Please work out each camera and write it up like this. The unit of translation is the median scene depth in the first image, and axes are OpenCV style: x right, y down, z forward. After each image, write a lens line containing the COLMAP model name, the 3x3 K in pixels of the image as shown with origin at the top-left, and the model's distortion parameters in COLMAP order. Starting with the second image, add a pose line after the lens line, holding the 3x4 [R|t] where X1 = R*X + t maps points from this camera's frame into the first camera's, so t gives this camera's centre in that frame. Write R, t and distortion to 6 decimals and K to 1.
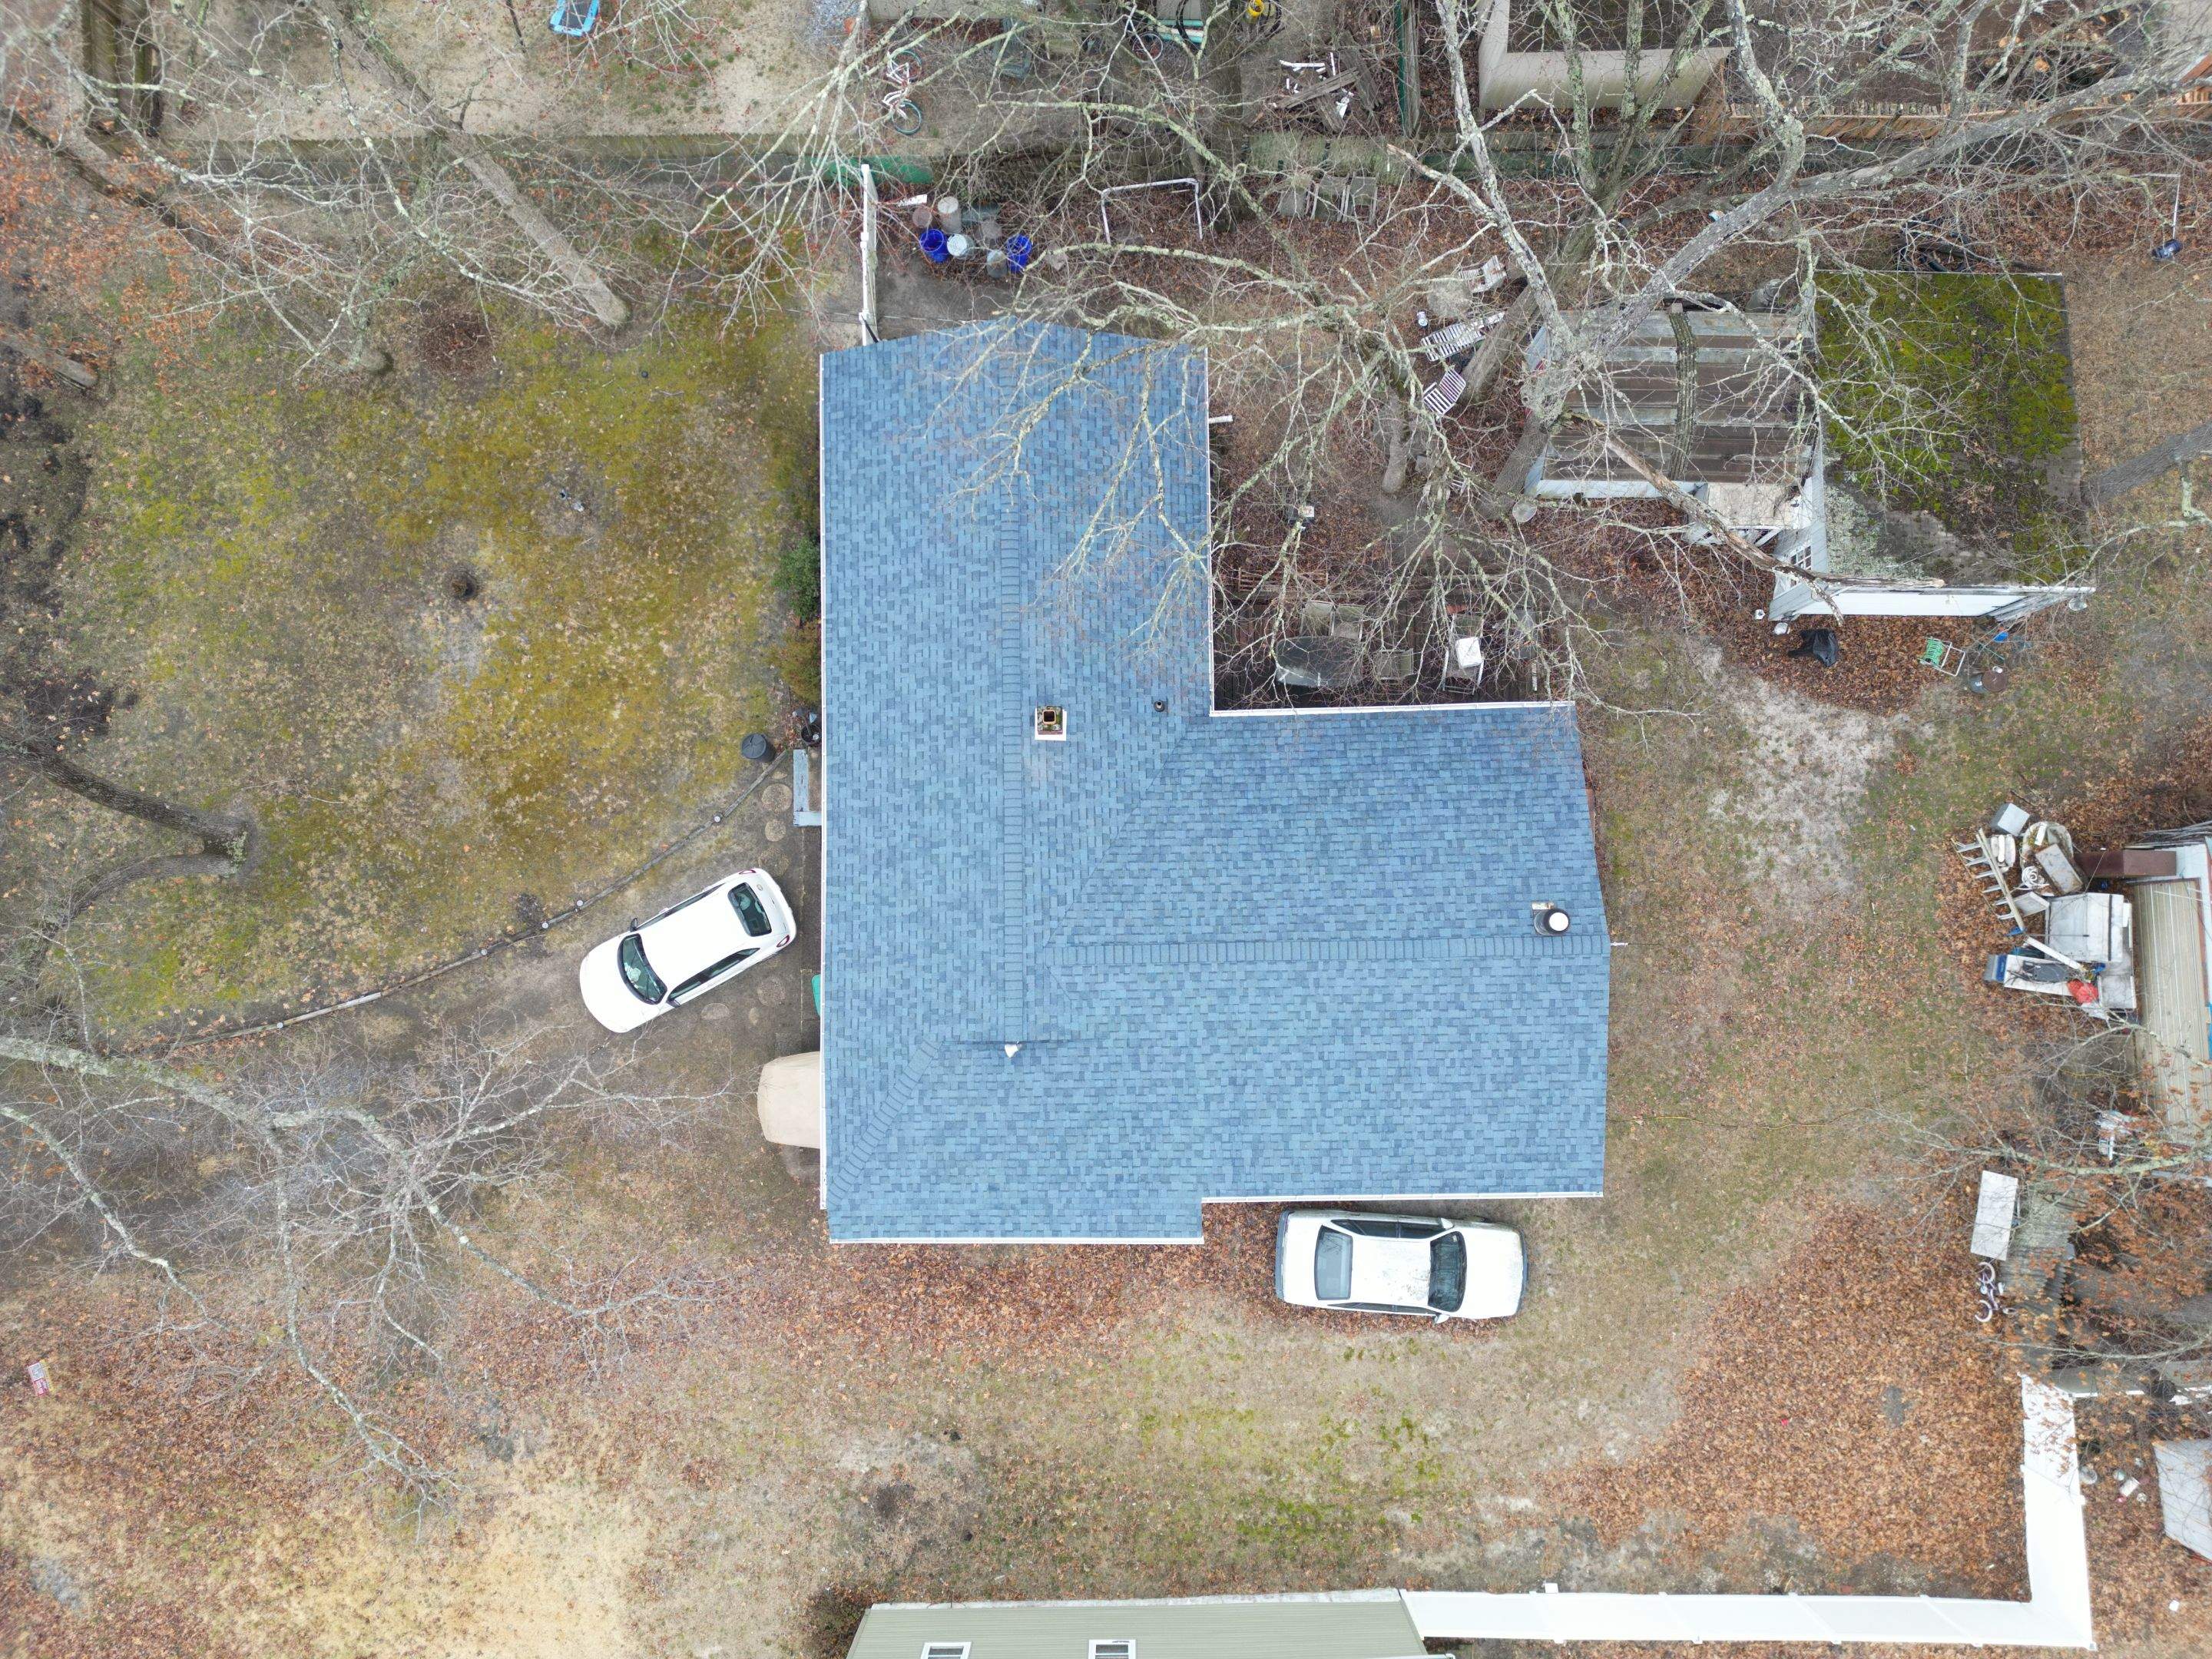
lens RADIAL K [[1541.0, 0, 1113.3], [0, 1541.0, 818.5], [0, 0, 1]] dist [0.078196, -0.063912]
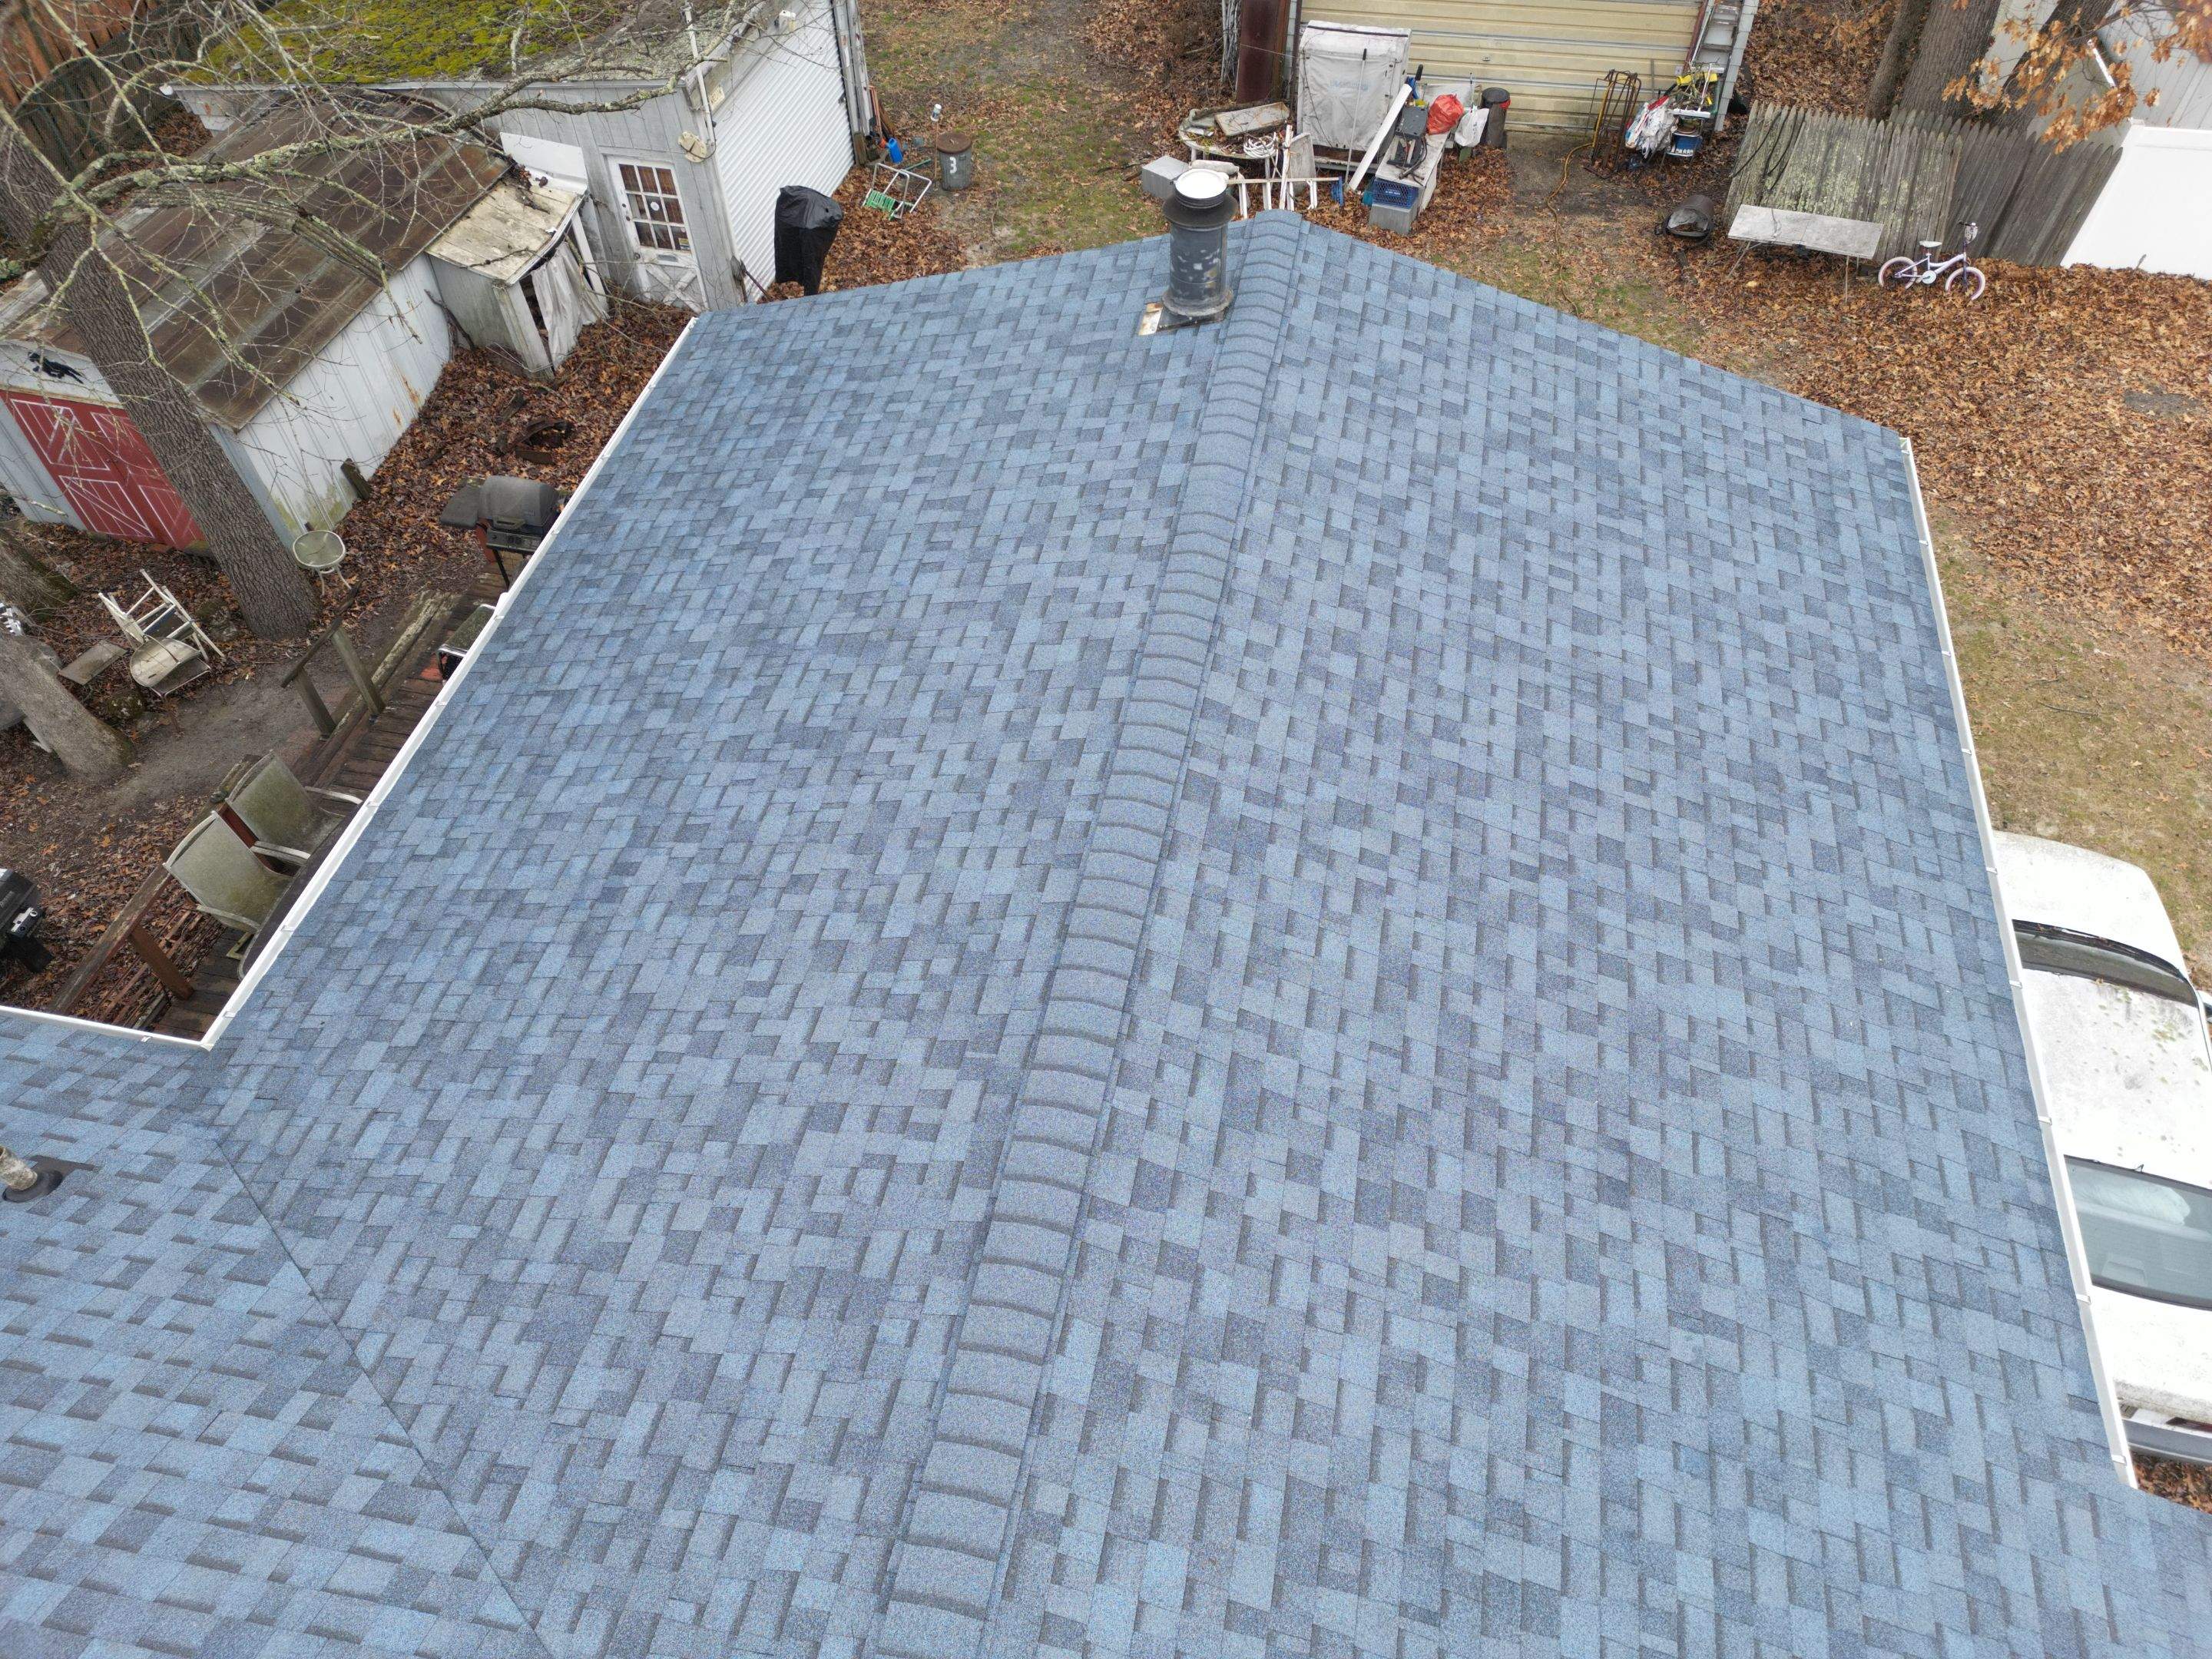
lens RADIAL K [[1541.0, 0, 1111.4], [0, 1541.0, 819.6], [0, 0, 1]] dist [0.078196, -0.063912]
pose [[0.216402, -0.741750, 0.634805, -0.043792], [0.973001, 0.217298, -0.077784, 0.089745], [-0.080245, 0.634499, 0.768747, 0.696962]]
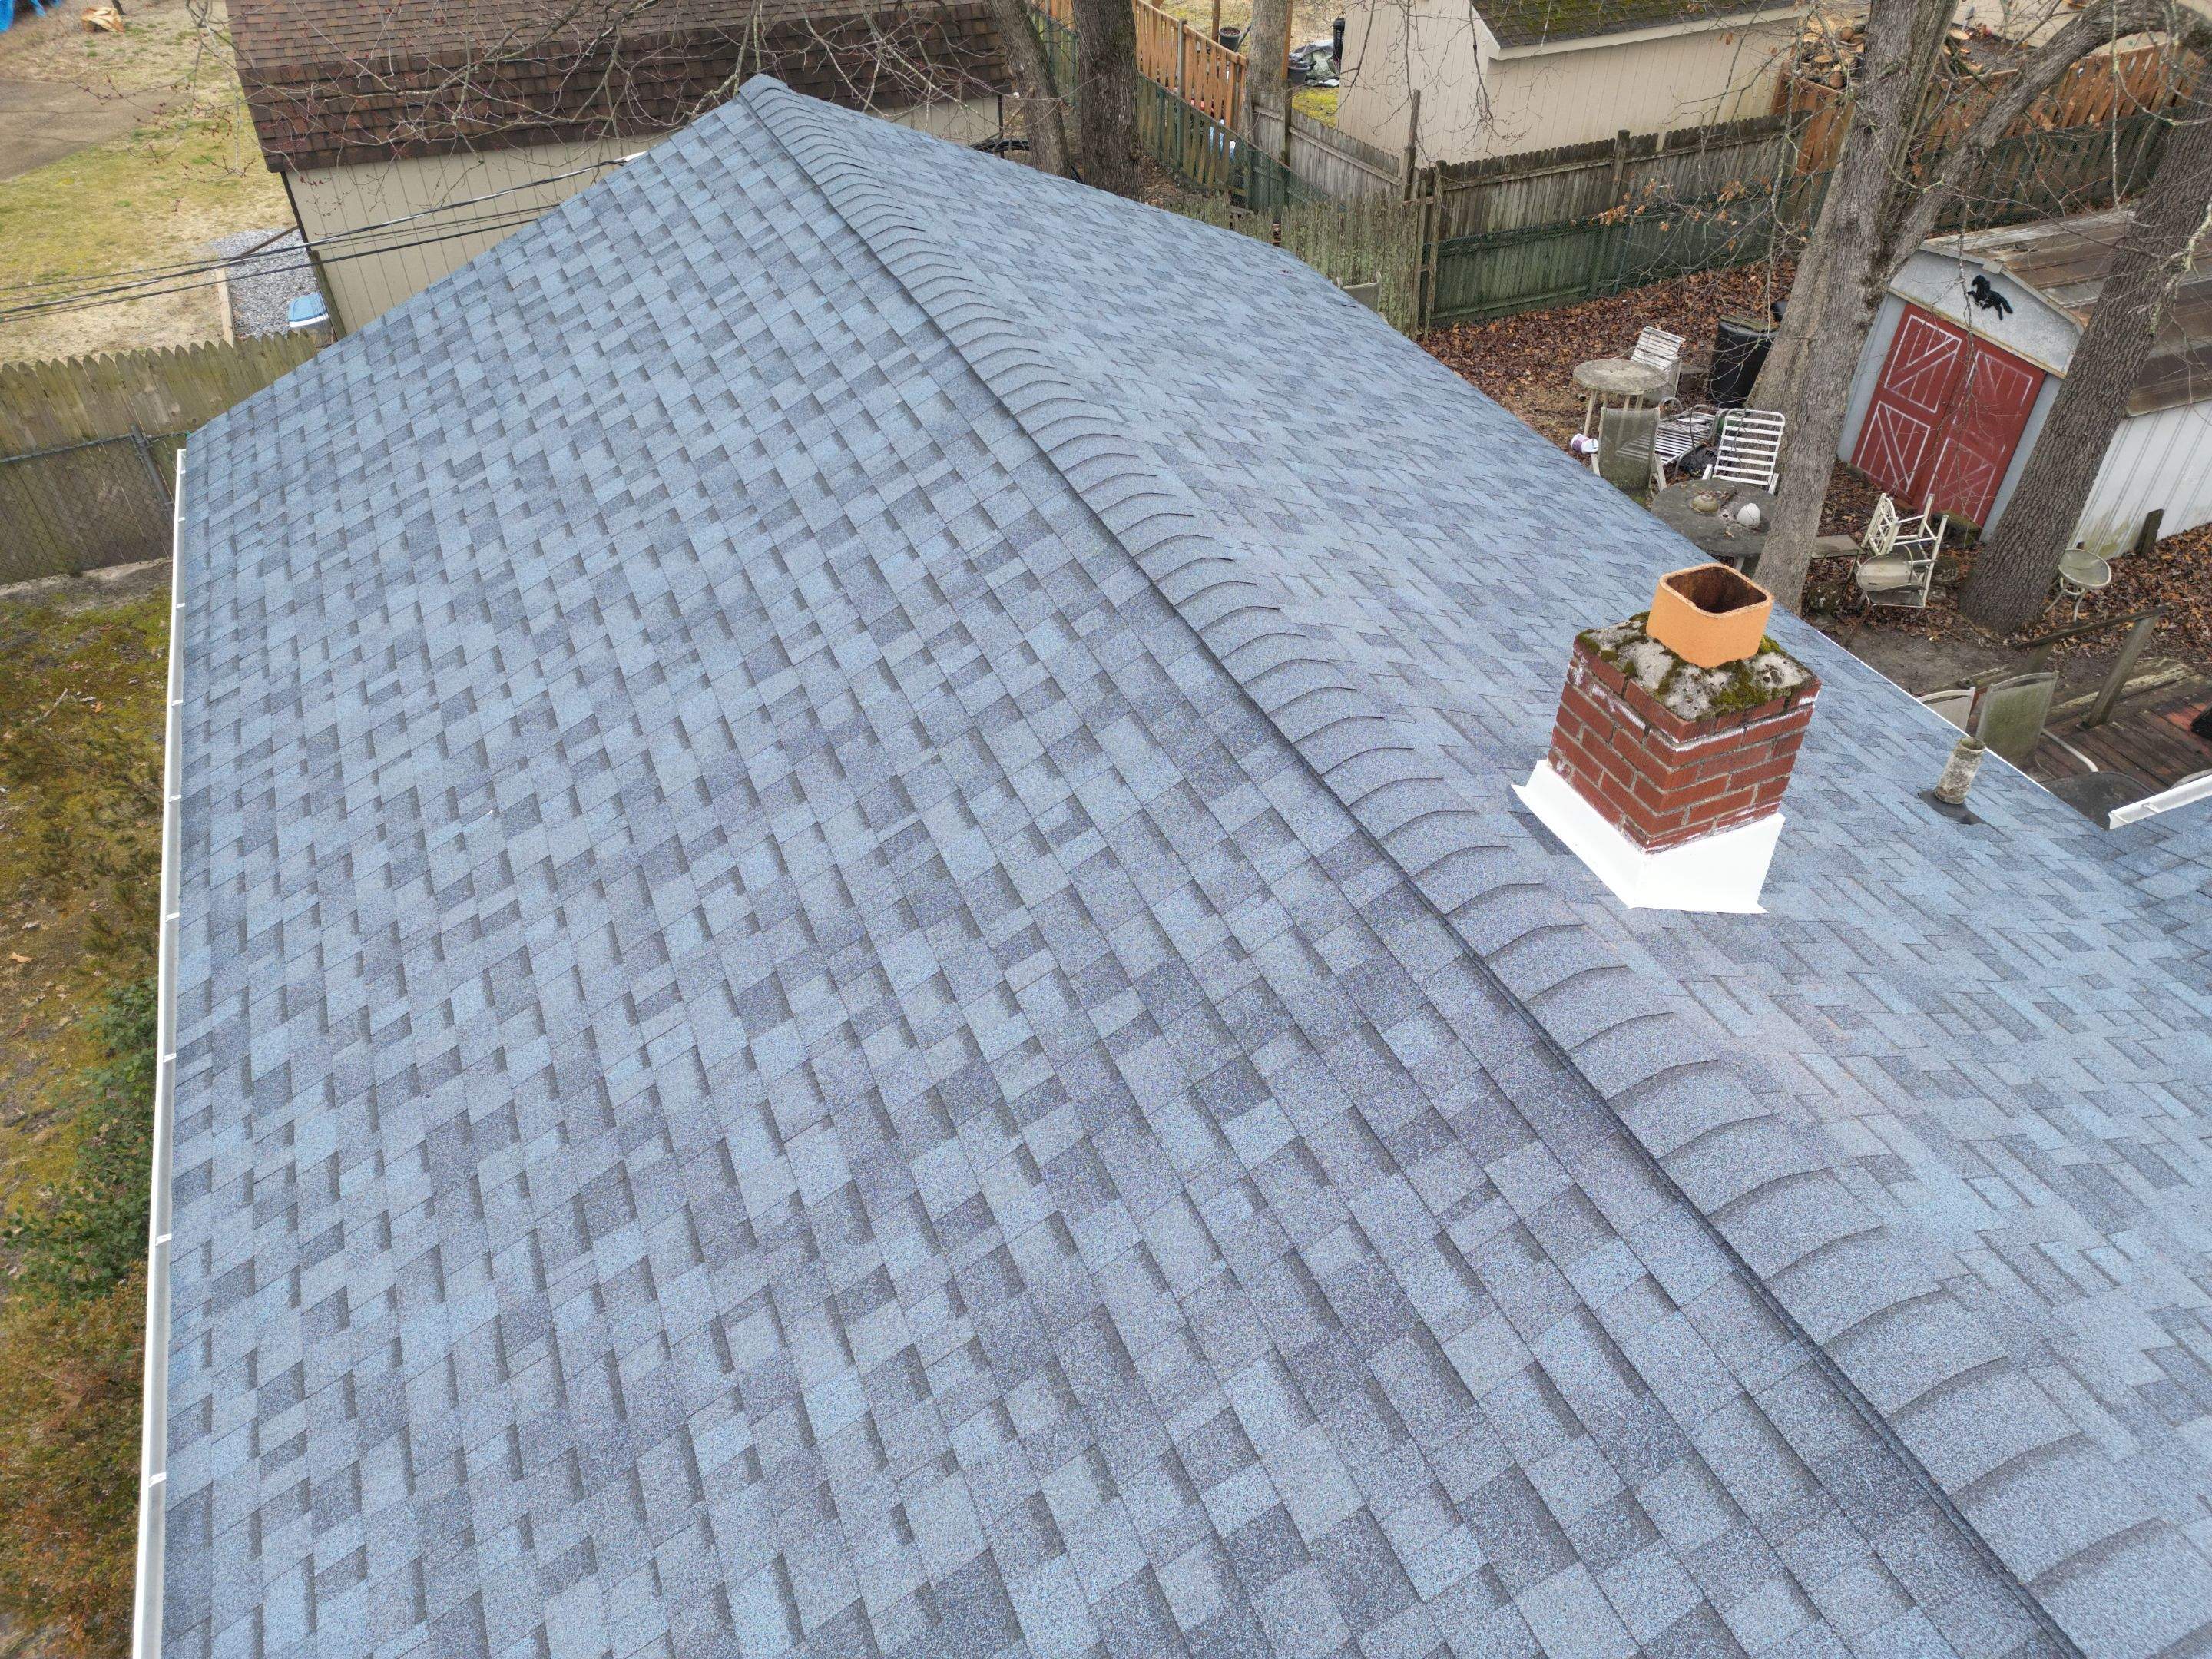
lens RADIAL K [[1541.0, 0, 1104.9], [0, 1541.0, 823.4], [0, 0, 1]] dist [0.078196, -0.063912]
pose [[0.923102, -0.247199, 0.294578, -0.123211], [0.382553, 0.668377, -0.637908, 0.016665], [-0.039199, 0.701545, 0.711546, 0.786904]]
